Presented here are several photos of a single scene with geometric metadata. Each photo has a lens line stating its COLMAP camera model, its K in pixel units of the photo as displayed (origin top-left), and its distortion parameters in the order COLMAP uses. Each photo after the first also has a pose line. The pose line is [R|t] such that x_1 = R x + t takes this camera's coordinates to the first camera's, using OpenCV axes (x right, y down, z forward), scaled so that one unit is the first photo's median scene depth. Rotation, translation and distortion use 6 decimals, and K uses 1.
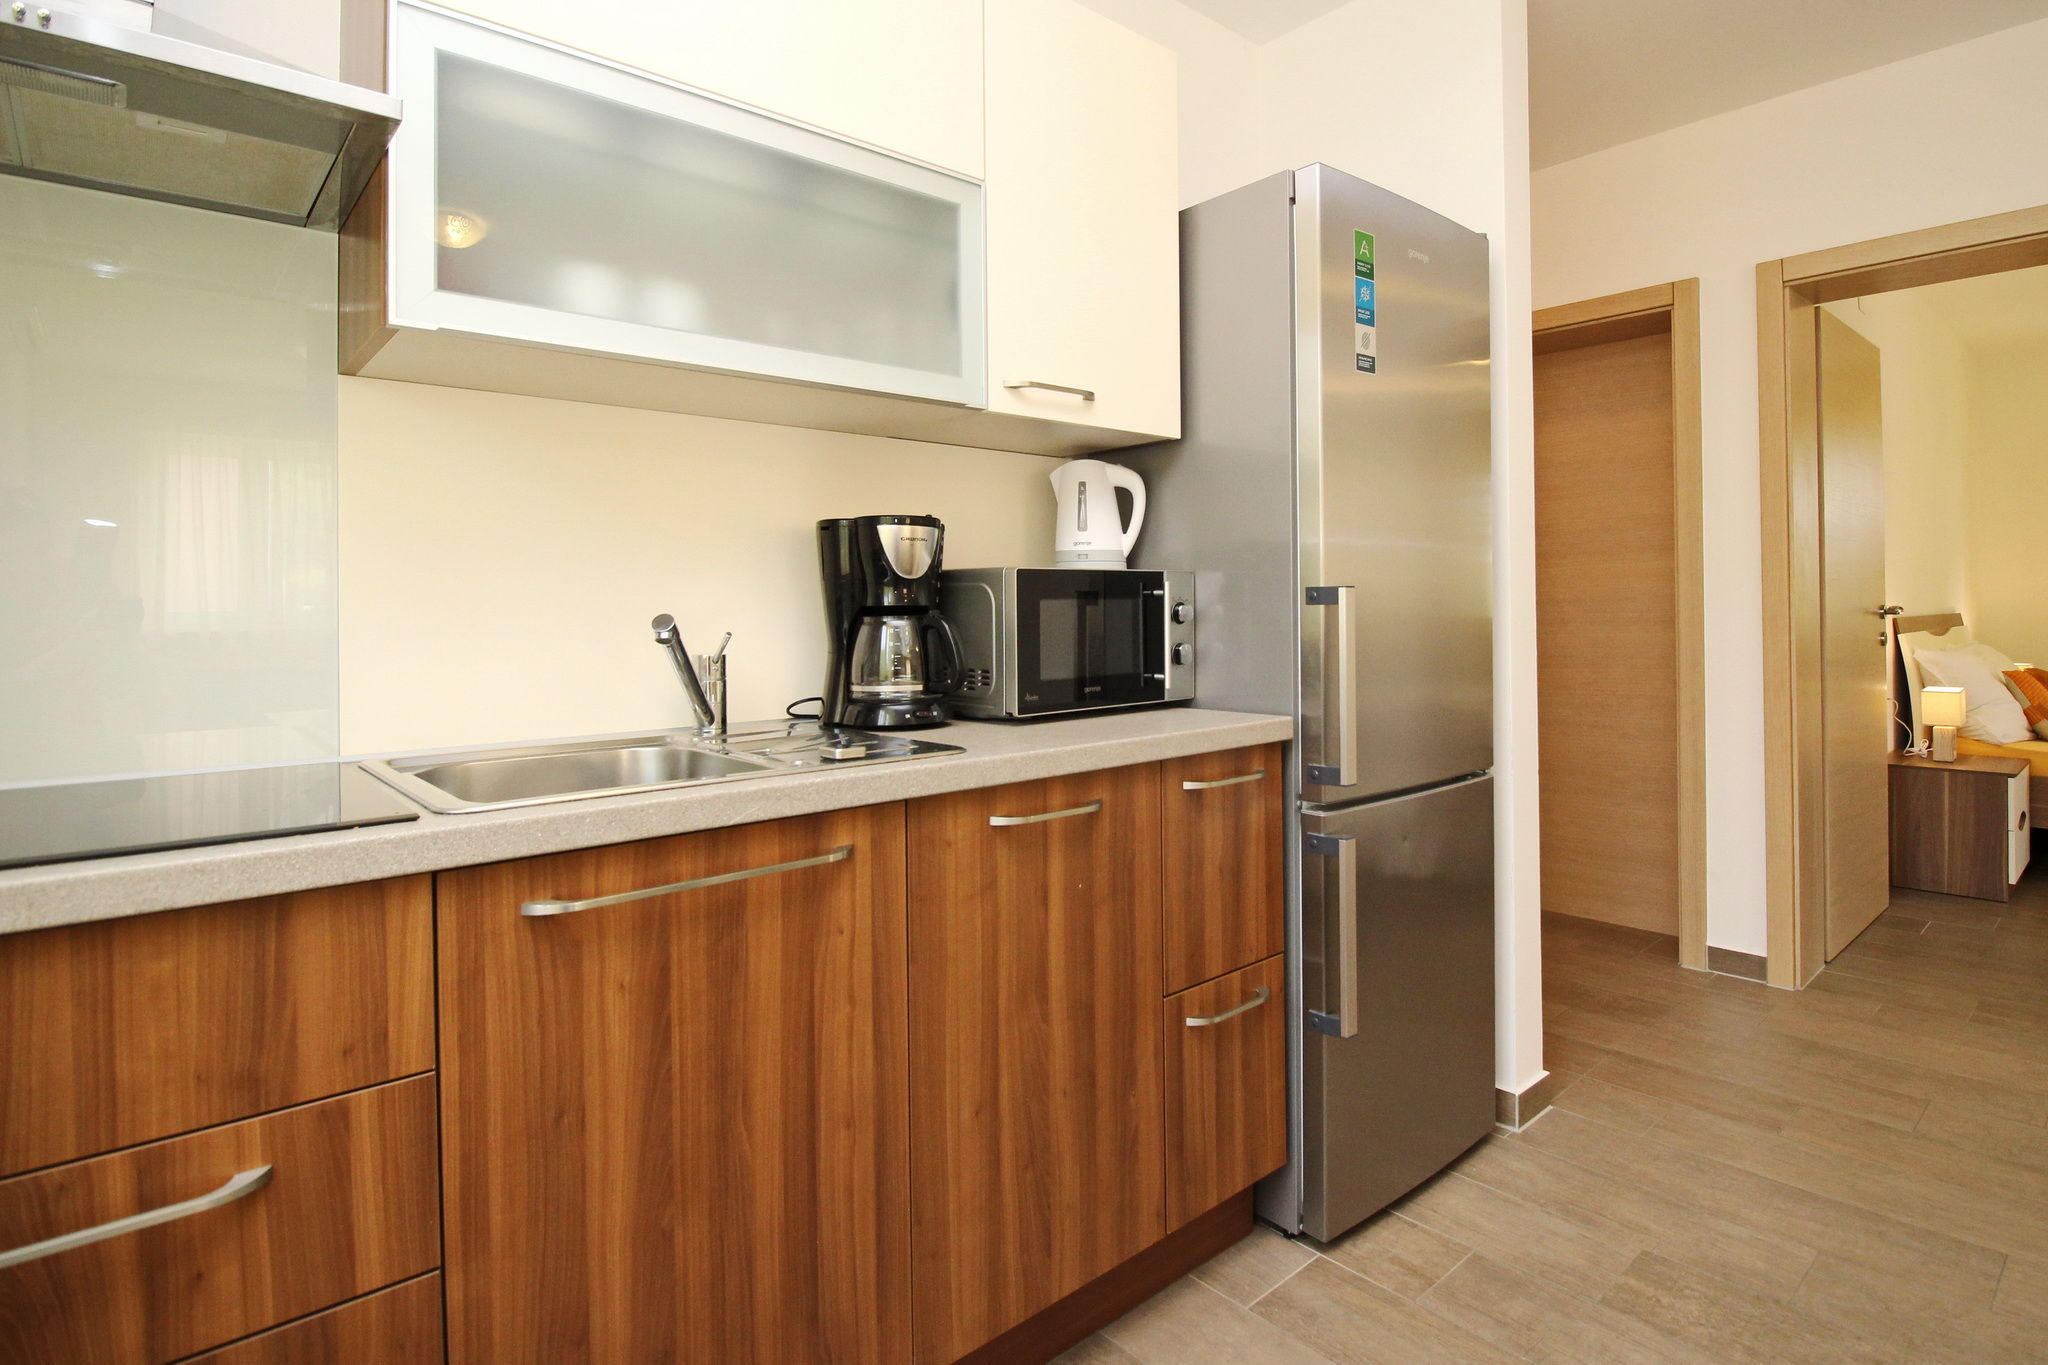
lens RADIAL K [[951.3, 0, 1024.0], [0, 951.3, 639.5], [0, 0, 1]] dist [0.001989, 0.000314]
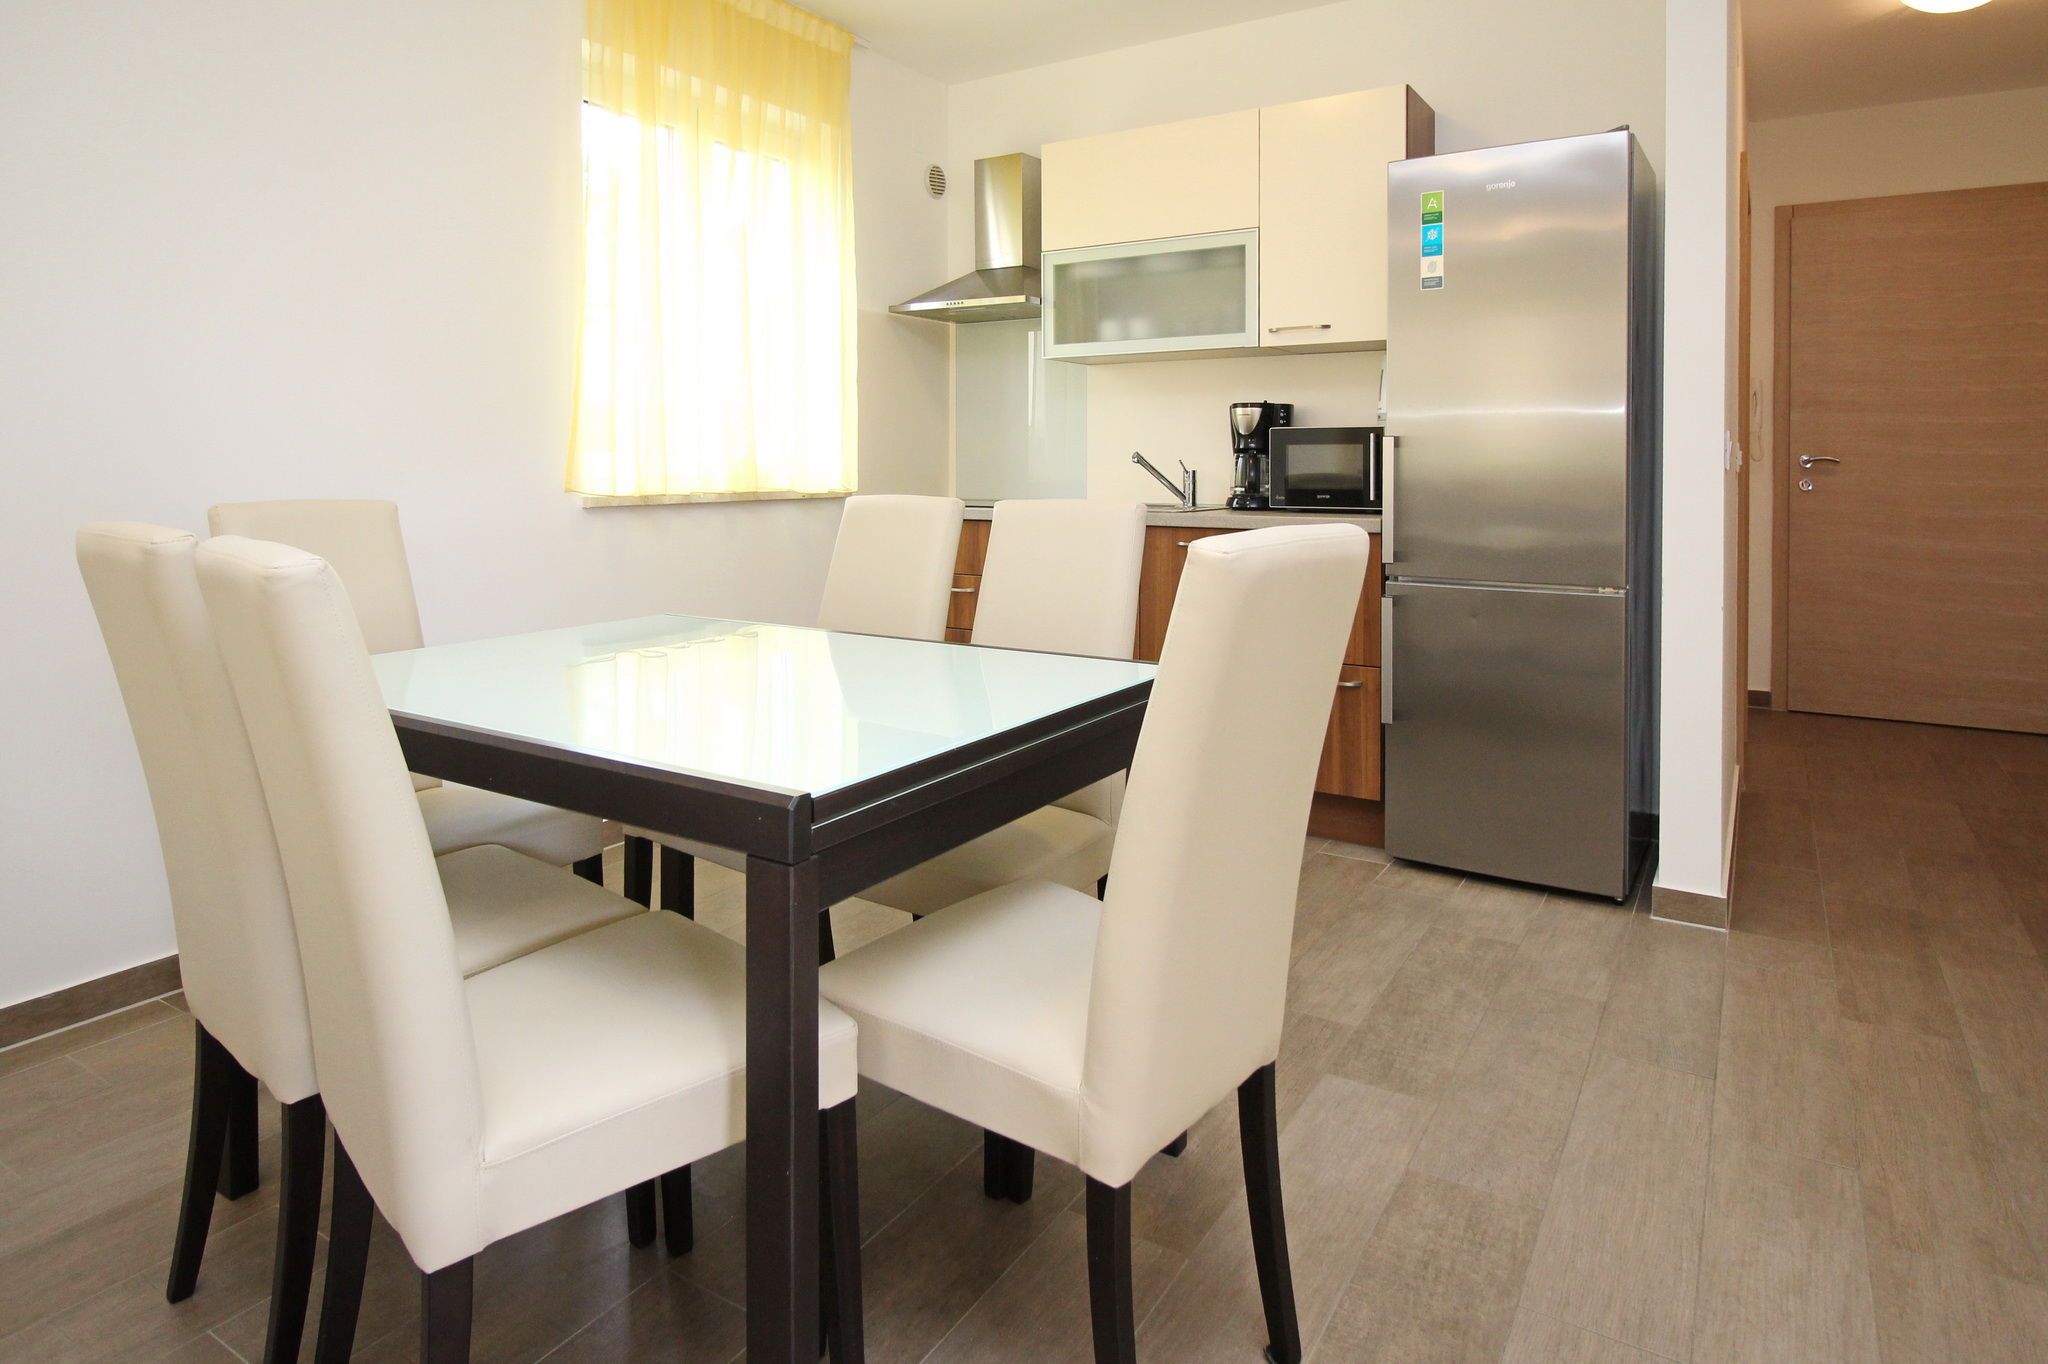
lens RADIAL K [[1218.3, 0, 1024.0], [0, 1218.3, 682.0], [0, 0, 1]] dist [-0.001927, -0.000686]
pose [[0.269309, 0.184273, -0.945260, 2.119430], [-0.017312, 0.982291, 0.186560, -0.022982], [0.962898, -0.033878, 0.267730, -0.140317]]
